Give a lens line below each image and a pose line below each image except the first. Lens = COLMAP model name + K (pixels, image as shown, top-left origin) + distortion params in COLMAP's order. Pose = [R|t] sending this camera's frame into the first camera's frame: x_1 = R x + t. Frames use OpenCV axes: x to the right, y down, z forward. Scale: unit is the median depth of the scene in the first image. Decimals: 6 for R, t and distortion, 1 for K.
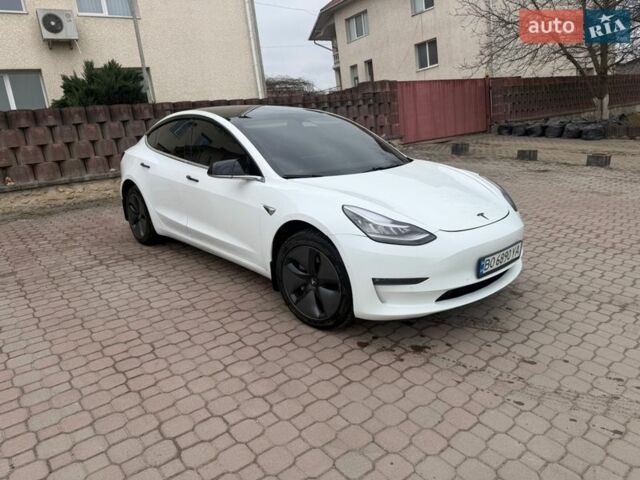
lens RADIAL K [[475.5, 0, 351.9], [0, 475.5, 244.5], [0, 0, 1]] dist [-0.038139, 0.004287]
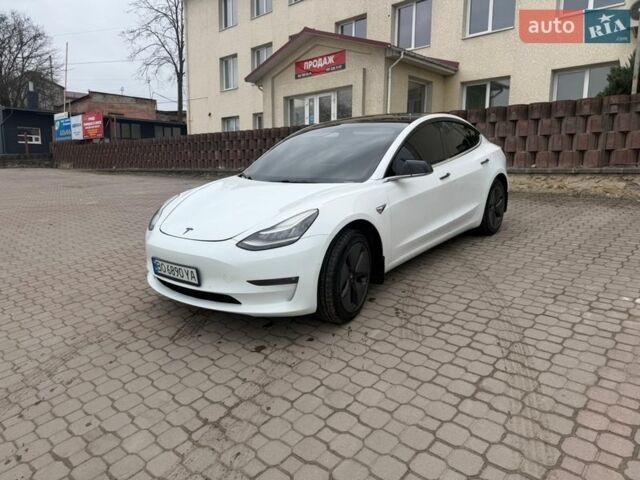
lens RADIAL K [[473.3, 0, 320.0], [0, 473.3, 240.0], [0, 0, 1]] dist [0.008196, -0.002021]
pose [[0.087613, 0.265287, -0.960181, 1.064019], [-0.227663, 0.943709, 0.239963, -0.302738], [0.969790, 0.197574, 0.143078, 0.871464]]
